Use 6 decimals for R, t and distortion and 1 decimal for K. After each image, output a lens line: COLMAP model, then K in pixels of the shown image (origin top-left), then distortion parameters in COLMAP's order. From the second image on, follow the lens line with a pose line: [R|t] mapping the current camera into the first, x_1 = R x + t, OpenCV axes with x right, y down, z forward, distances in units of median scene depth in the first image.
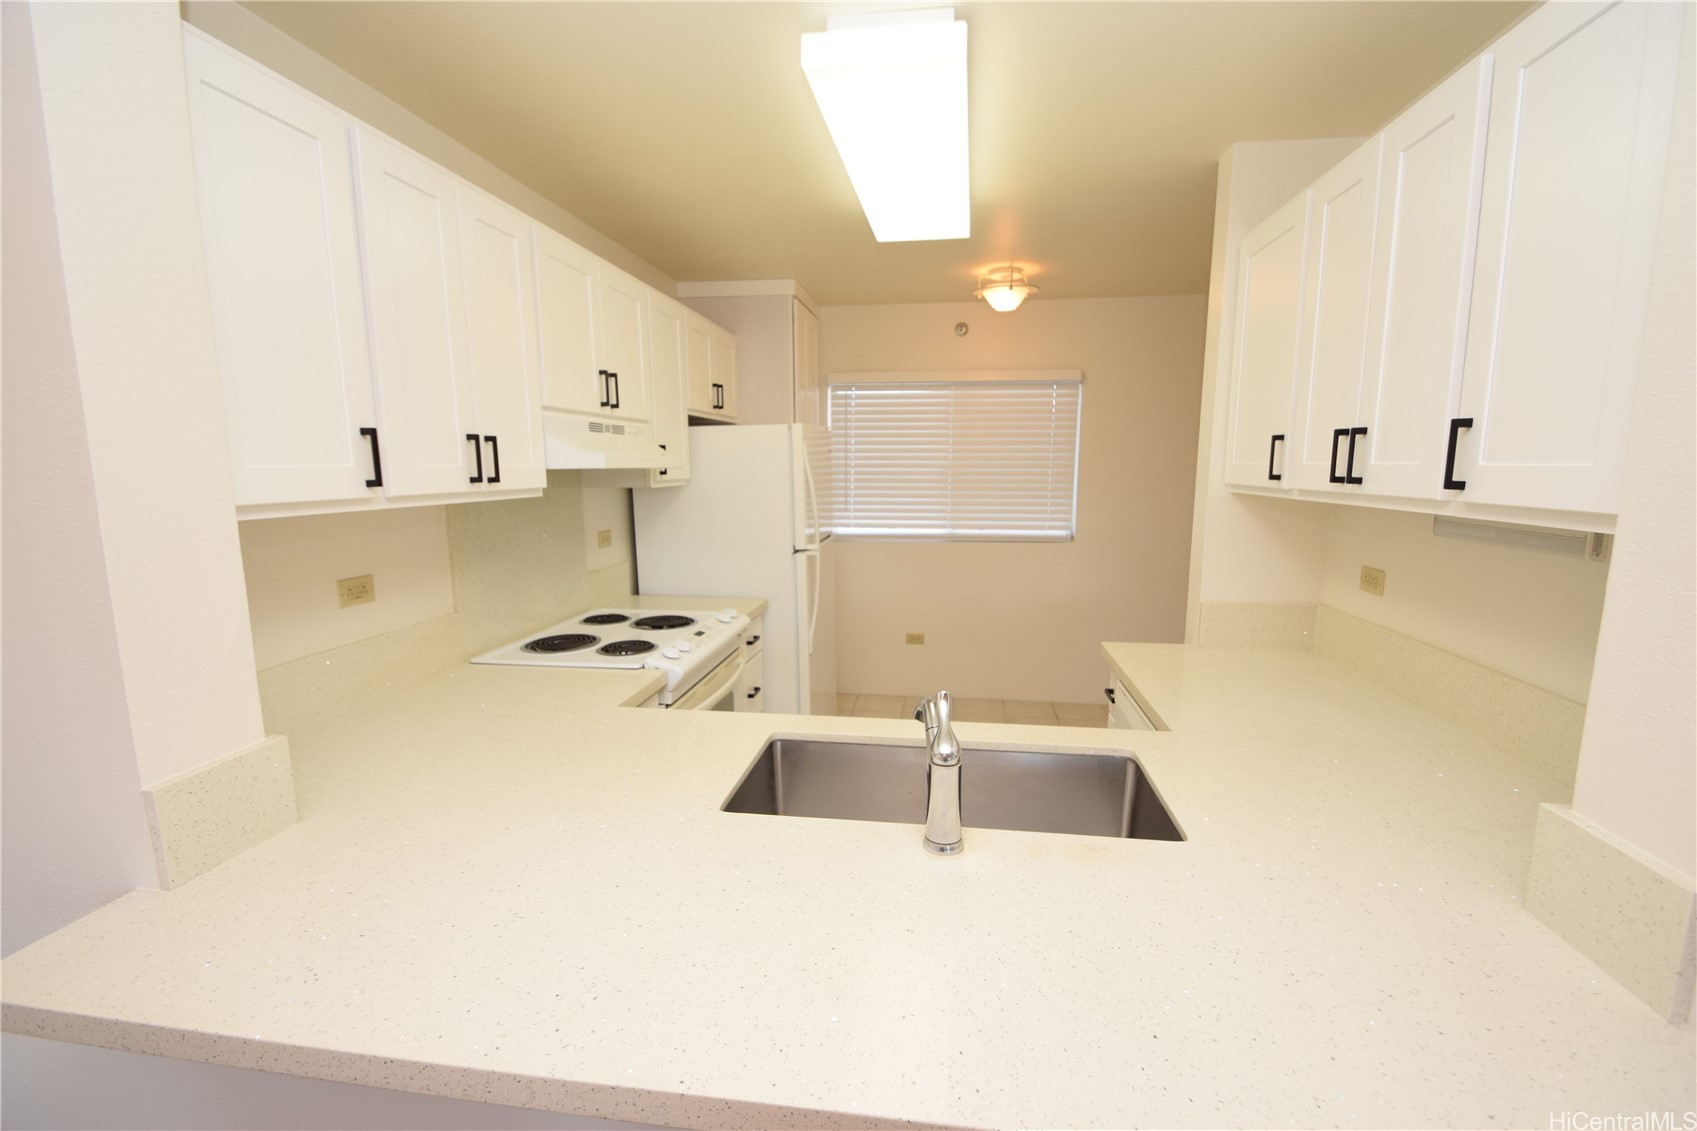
lens RADIAL K [[742.2, 0, 854.7], [0, 742.2, 578.7], [0, 0, 1]] dist [0.013762, -0.018684]
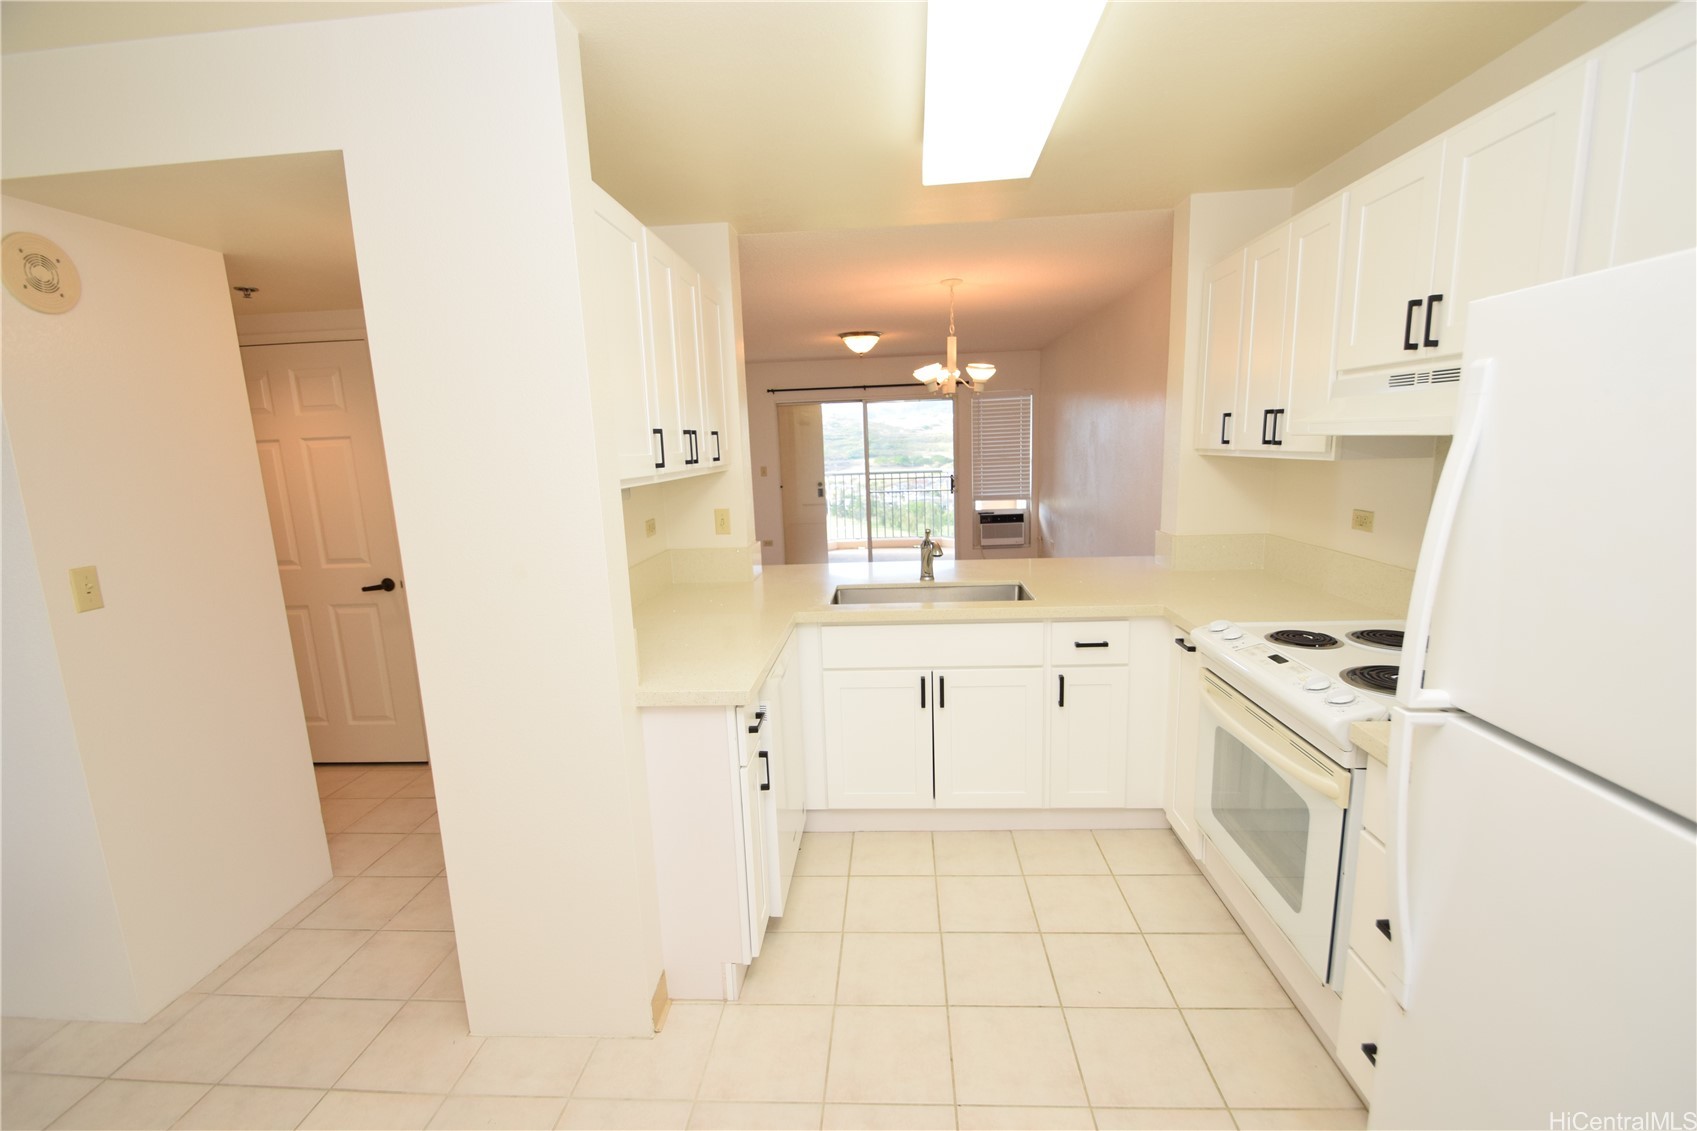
lens RADIAL K [[742.2, 0, 854.7], [0, 742.2, 578.7], [0, 0, 1]] dist [0.013762, -0.018684]
pose [[-0.996196, 0.048082, -0.072677, 0.358153], [0.021489, 0.943790, 0.329845, -0.345411], [0.084452, 0.327029, -0.941233, 2.189576]]
